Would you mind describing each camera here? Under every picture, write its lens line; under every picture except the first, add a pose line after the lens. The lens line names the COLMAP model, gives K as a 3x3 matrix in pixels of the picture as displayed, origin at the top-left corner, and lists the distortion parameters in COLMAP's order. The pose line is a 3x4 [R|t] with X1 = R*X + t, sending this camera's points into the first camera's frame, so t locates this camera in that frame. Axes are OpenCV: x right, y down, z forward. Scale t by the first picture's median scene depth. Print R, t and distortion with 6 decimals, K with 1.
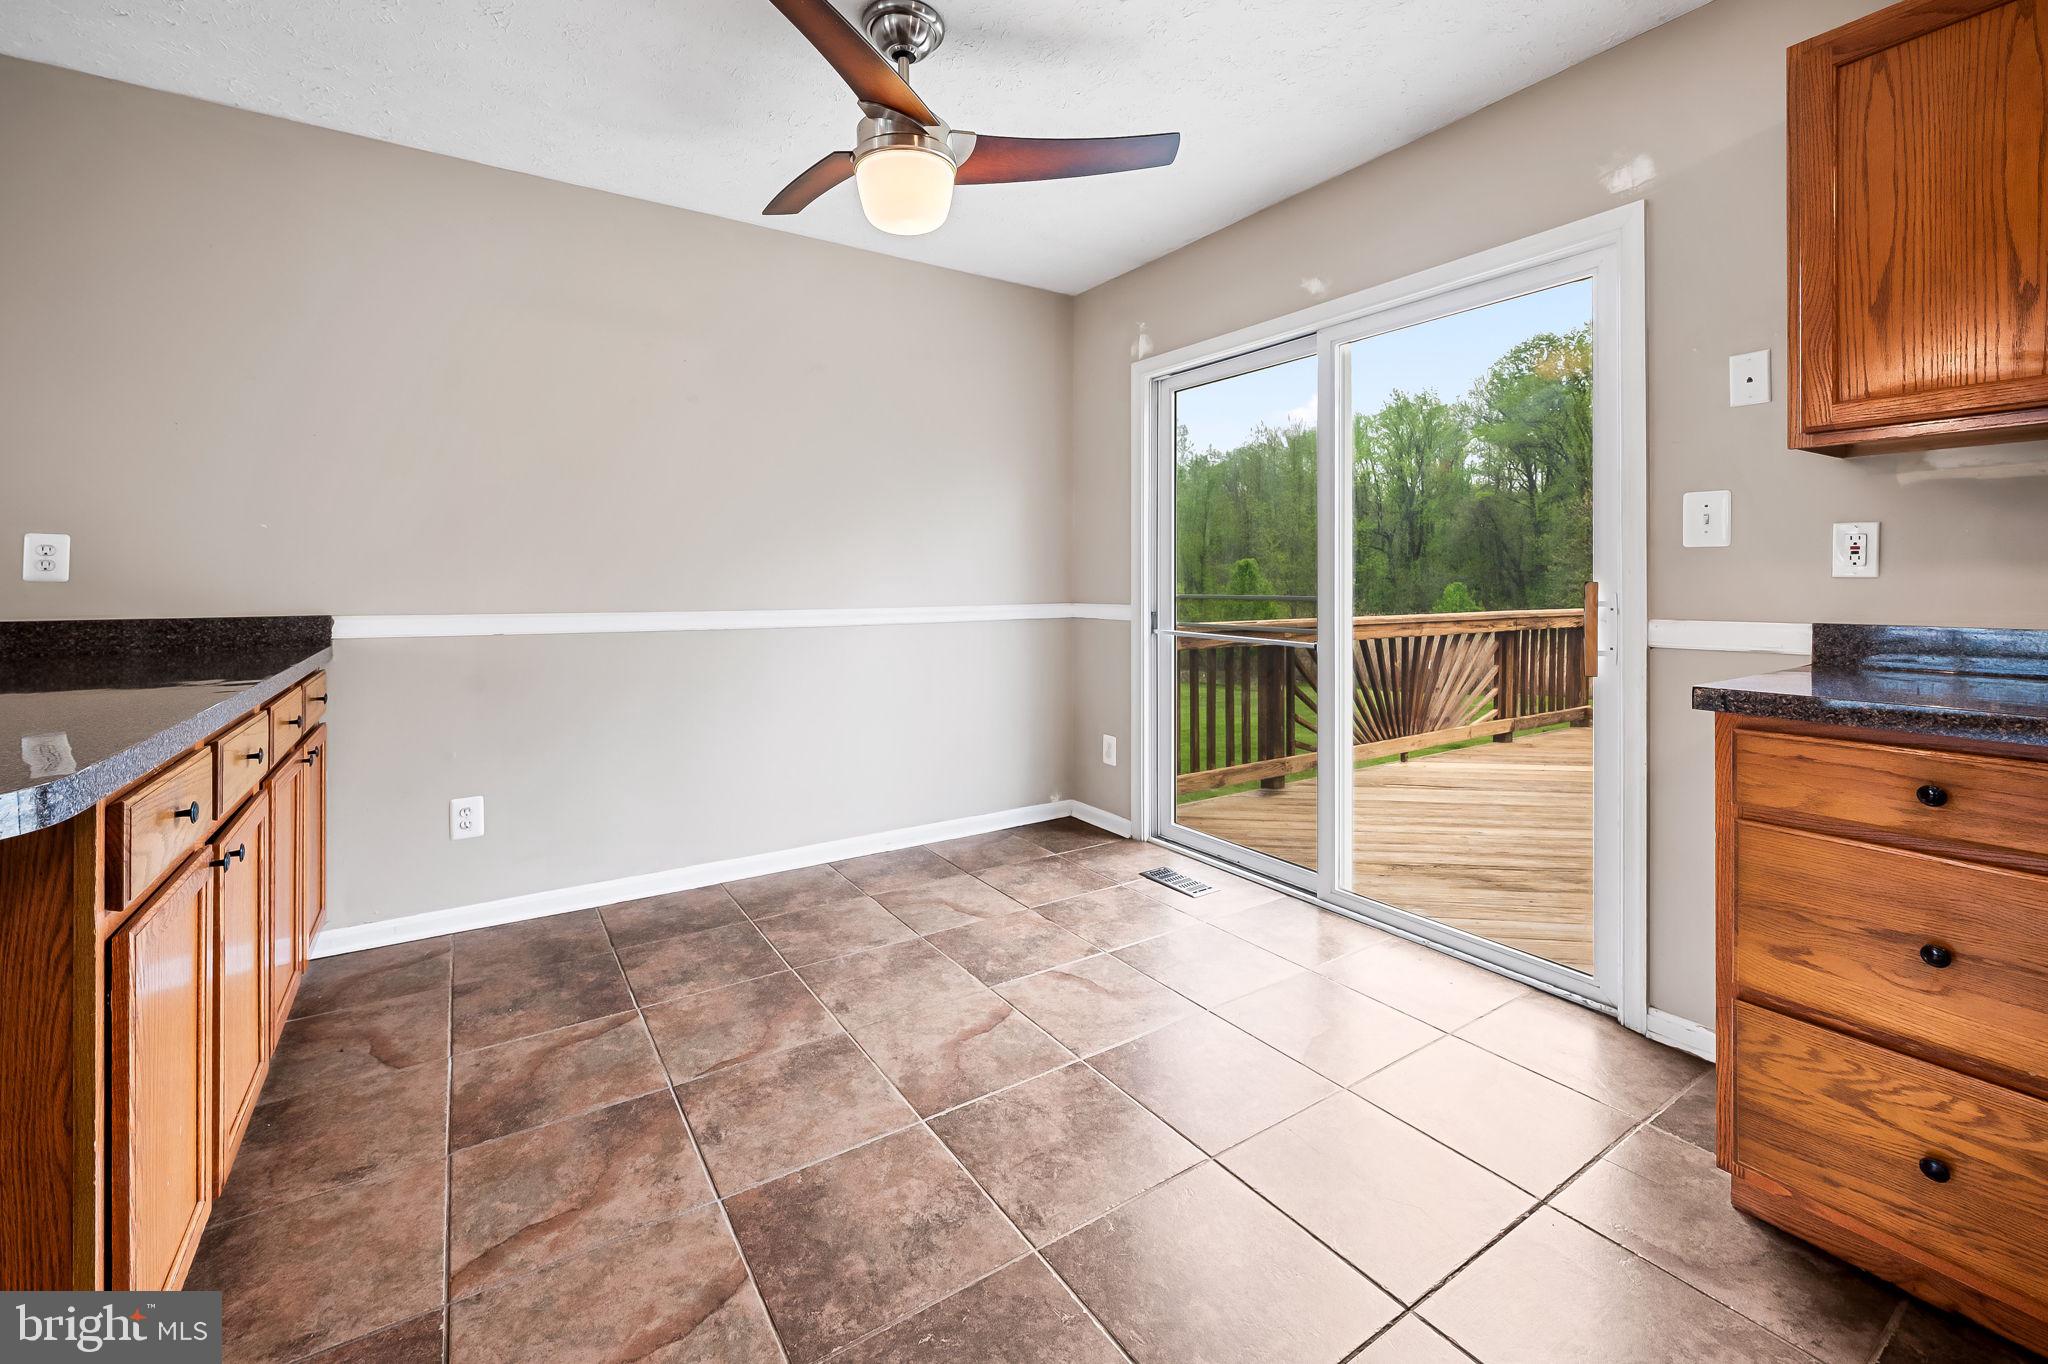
lens RADIAL K [[859.1, 0, 1016.1], [0, 859.1, 581.3], [0, 0, 1]] dist [0.000722, 0.000163]
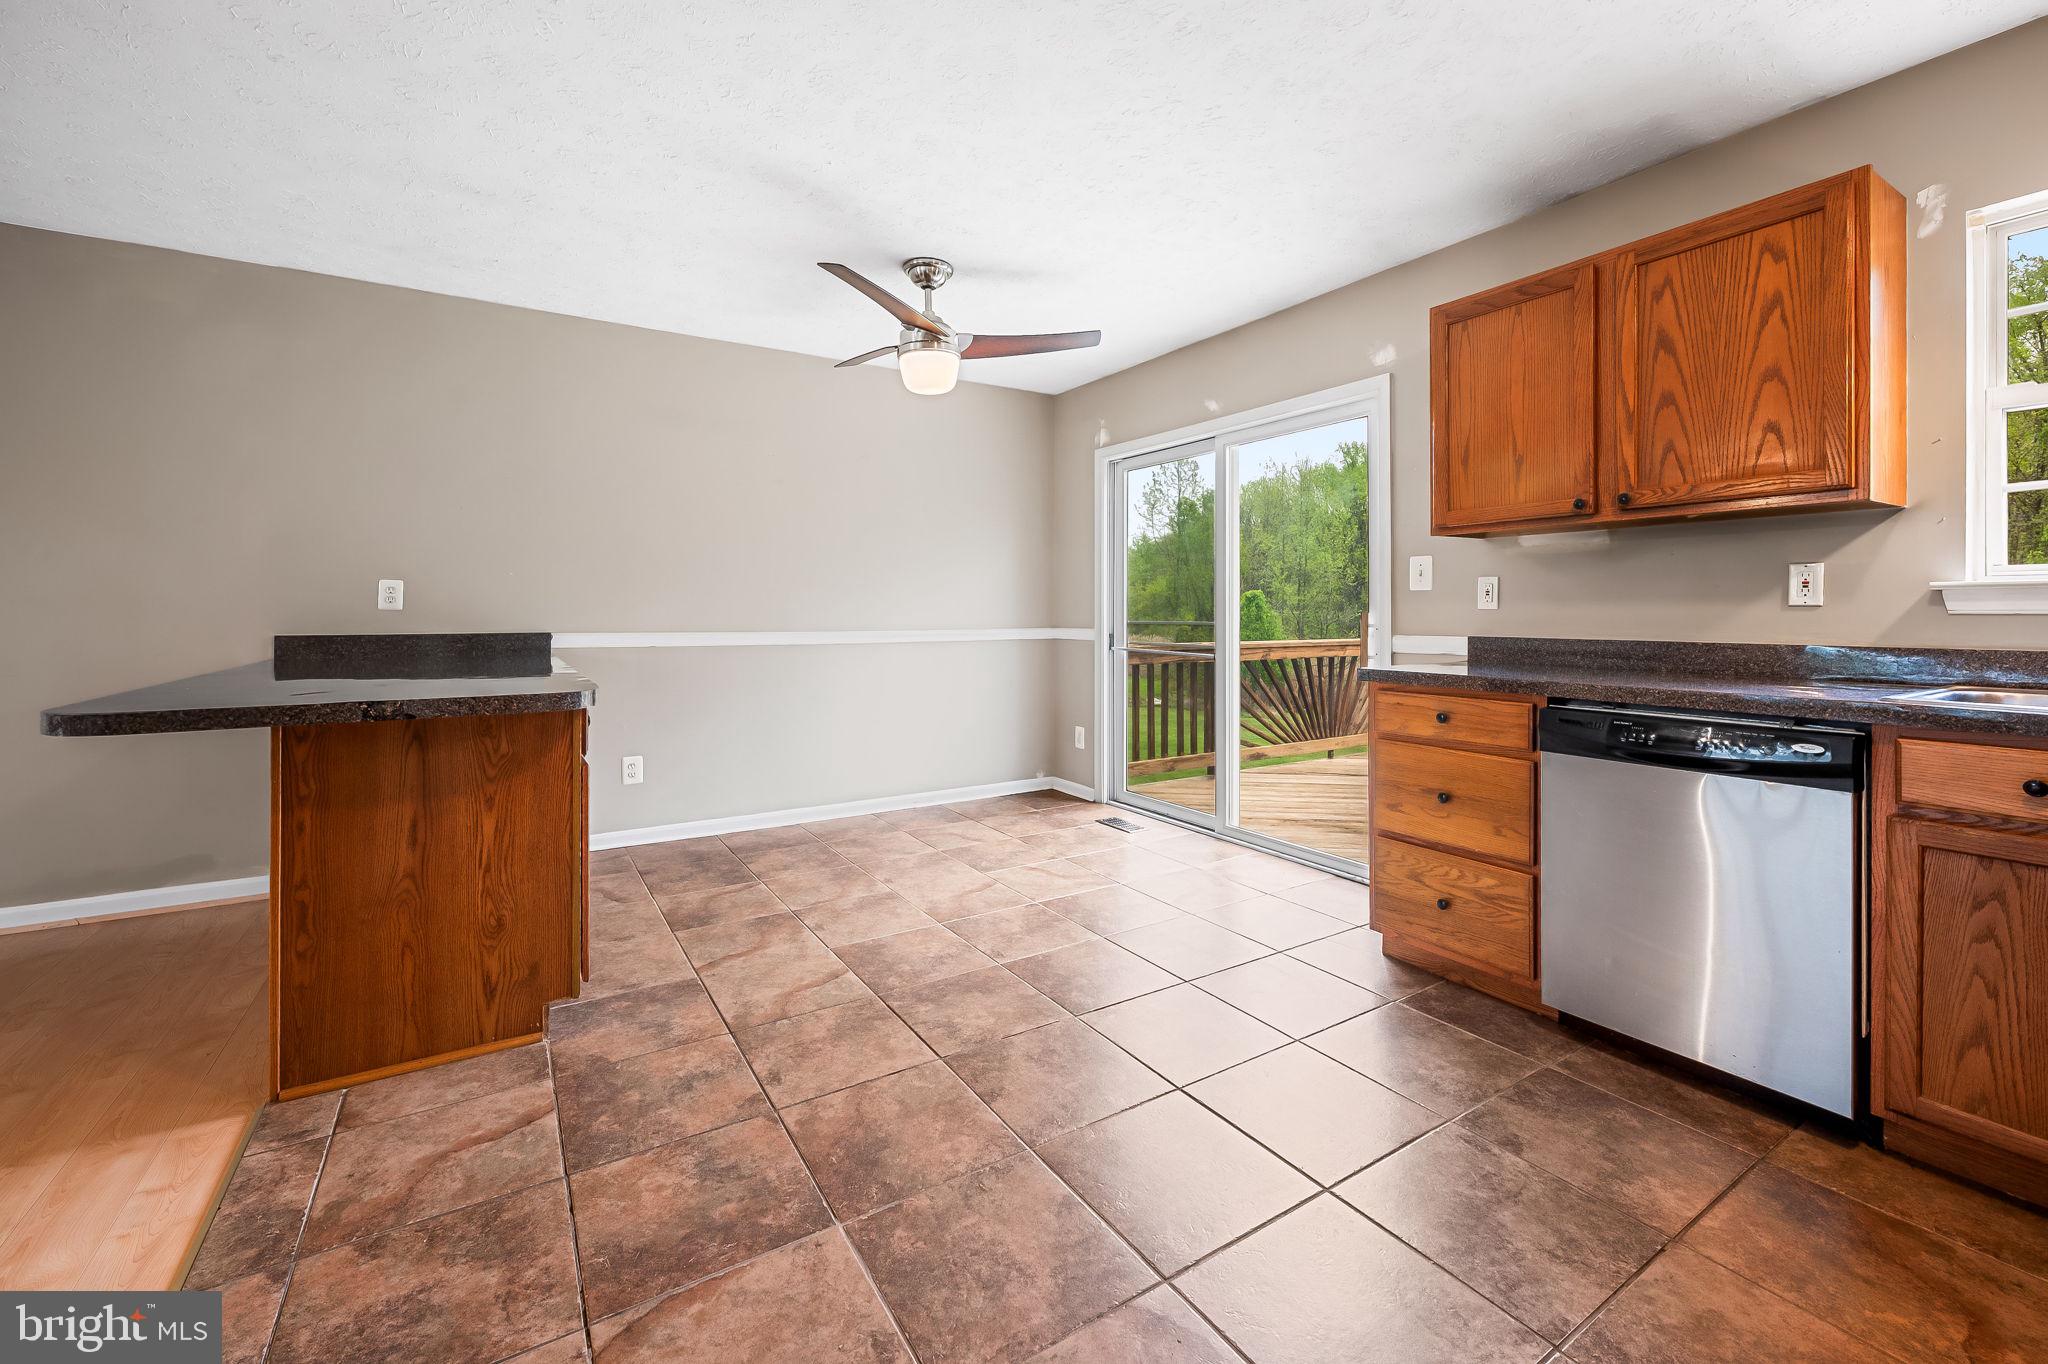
lens RADIAL K [[840.9, 0, 1018.8], [0, 840.9, 628.1], [0, 0, 1]] dist [-0.000141, -0.000104]
pose [[0.999859, 0.002263, -0.016628, 0.070174], [-0.001946, 0.999816, 0.019058, 0.002392], [0.016668, -0.019023, 0.999680, -0.610153]]
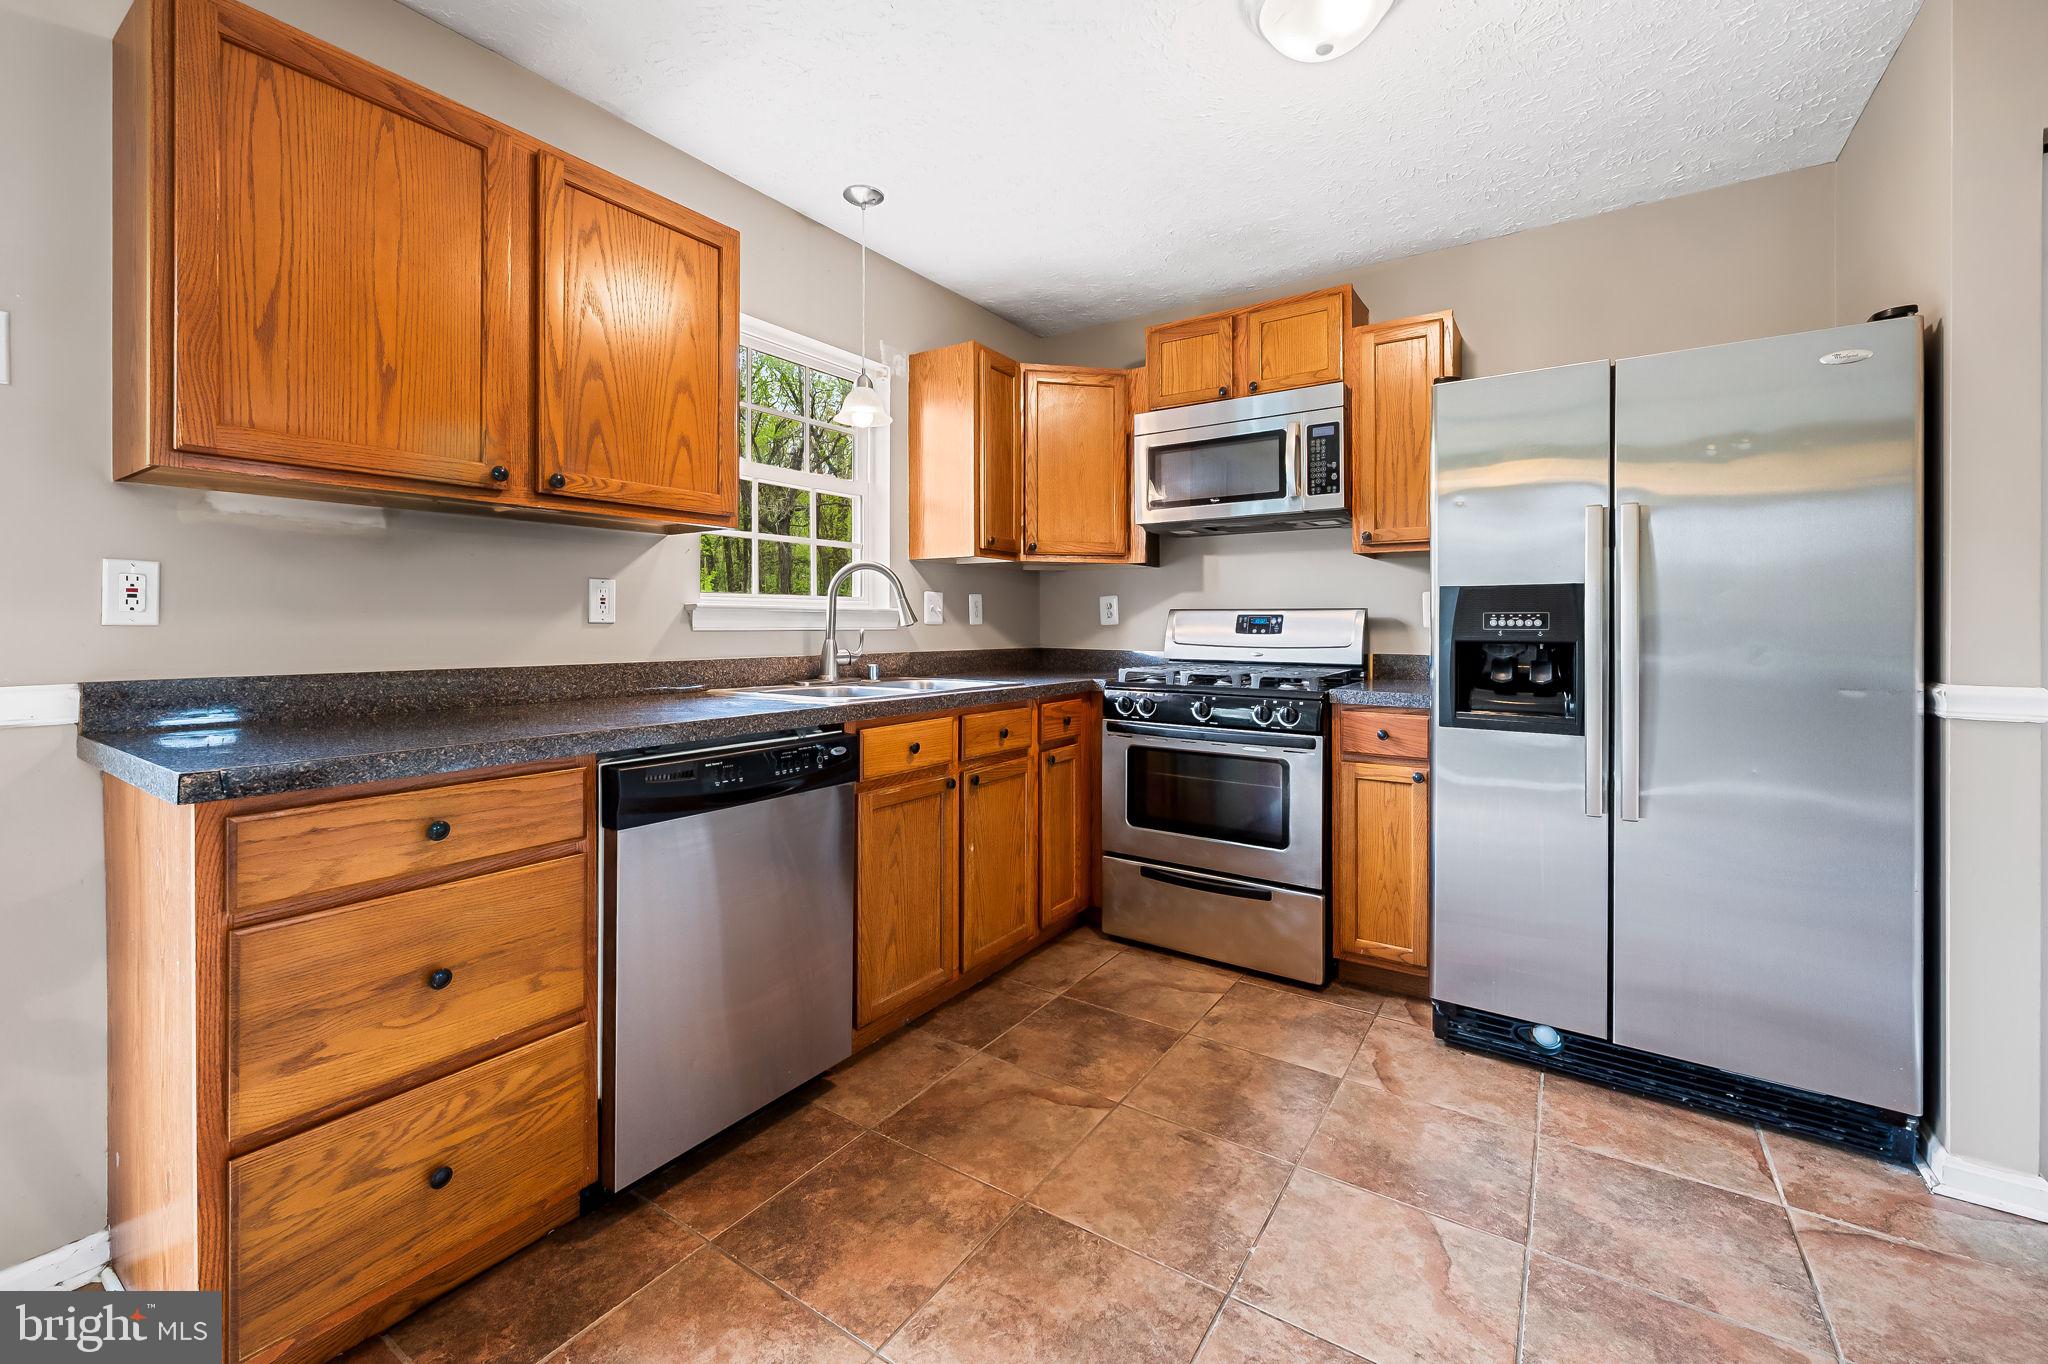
lens RADIAL K [[840.9, 0, 1018.8], [0, 840.9, 628.1], [0, 0, 1]] dist [-0.000141, -0.000104]
pose [[-0.393725, -0.000005, 0.919228, -0.114129], [0.000155, 1.000000, 0.000071, -0.001411], [-0.919228, 0.000170, -0.393724, 0.472829]]
